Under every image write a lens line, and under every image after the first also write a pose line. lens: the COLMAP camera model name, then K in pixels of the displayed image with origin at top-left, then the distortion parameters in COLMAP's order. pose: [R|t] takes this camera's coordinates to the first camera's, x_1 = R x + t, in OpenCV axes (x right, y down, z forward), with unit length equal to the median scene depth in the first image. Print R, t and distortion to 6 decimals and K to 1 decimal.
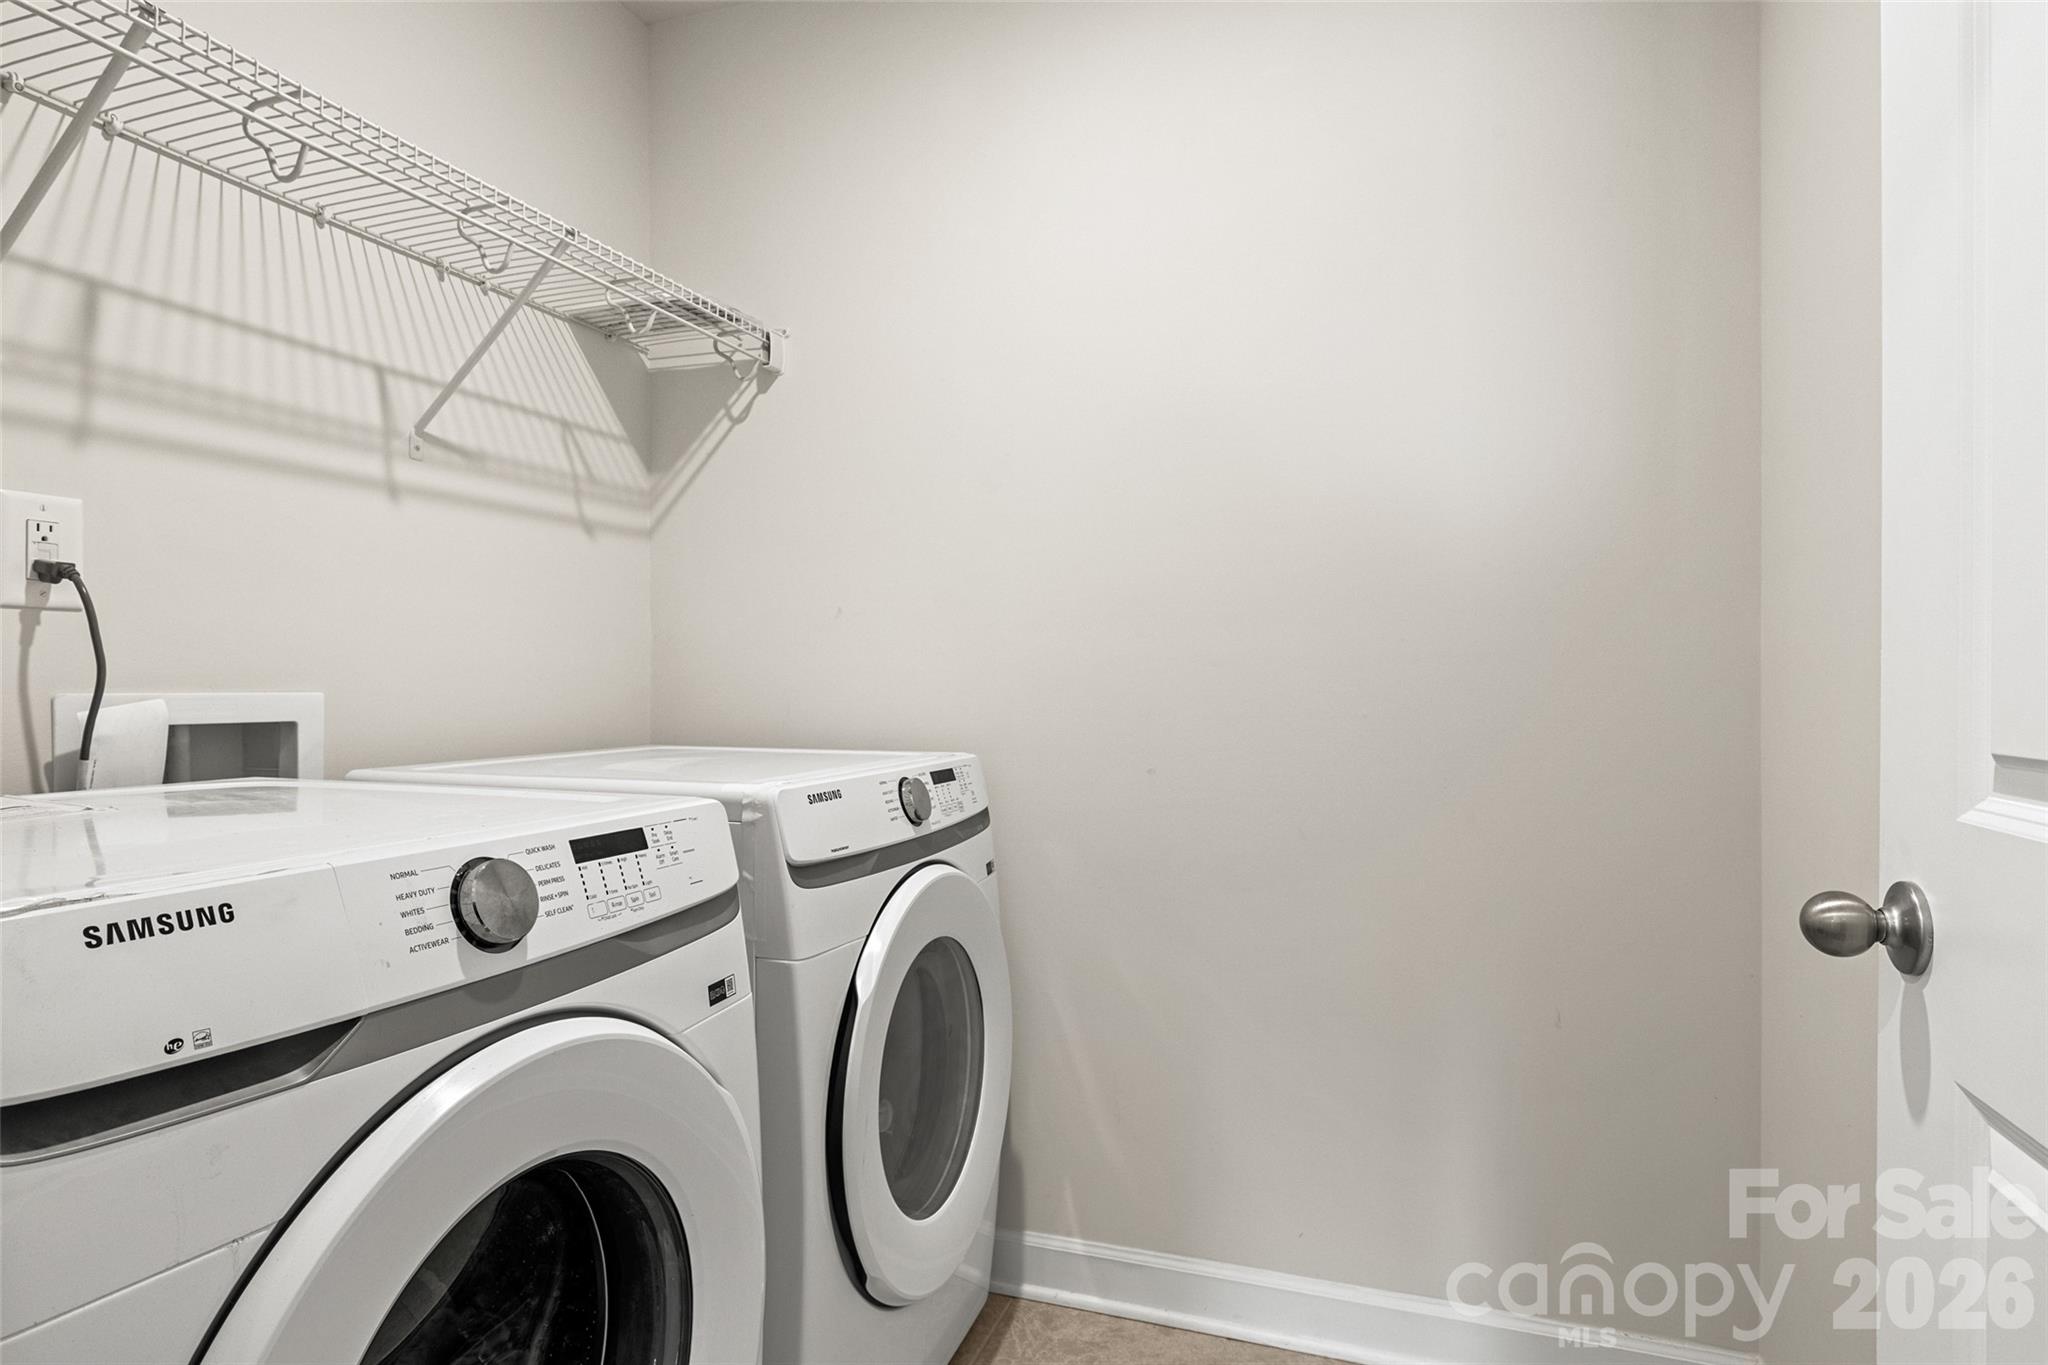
lens RADIAL K [[1139.1, 0, 1018.9], [0, 1139.1, 681.1], [0, 0, 1]] dist [-0.000210, 0.000163]
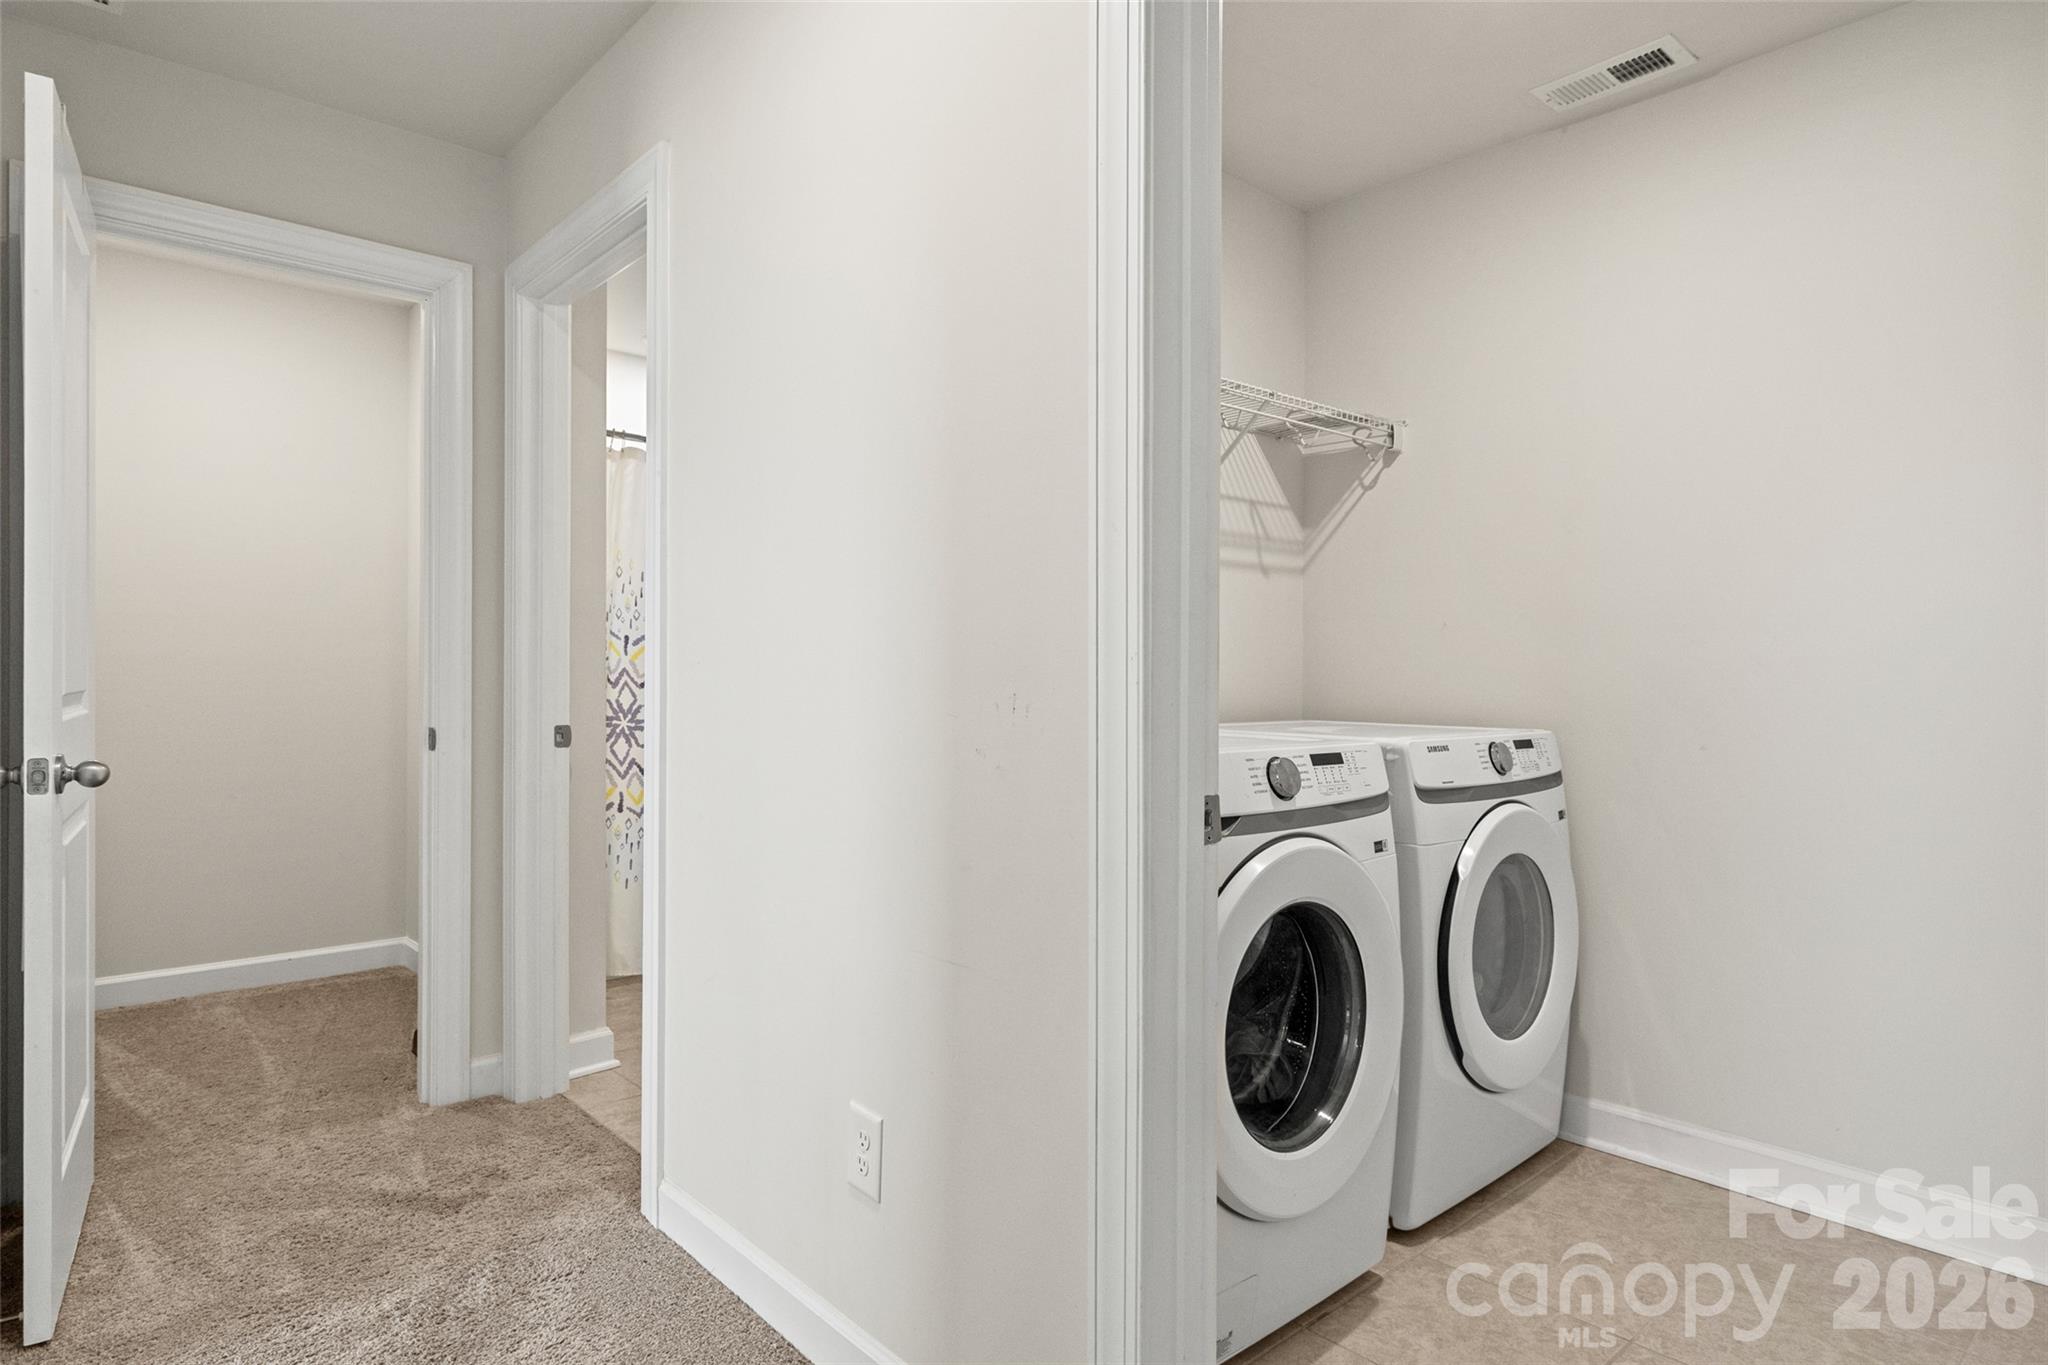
lens RADIAL K [[1136.7, 0, 1016.7], [0, 1136.7, 680.3], [0, 0, 1]] dist [-0.000128, -0.001616]
pose [[0.875223, 0.009612, -0.483624, 0.060586], [-0.007517, 0.999952, 0.006271, 0.000386], [0.483662, -0.001853, 0.875253, -0.503238]]
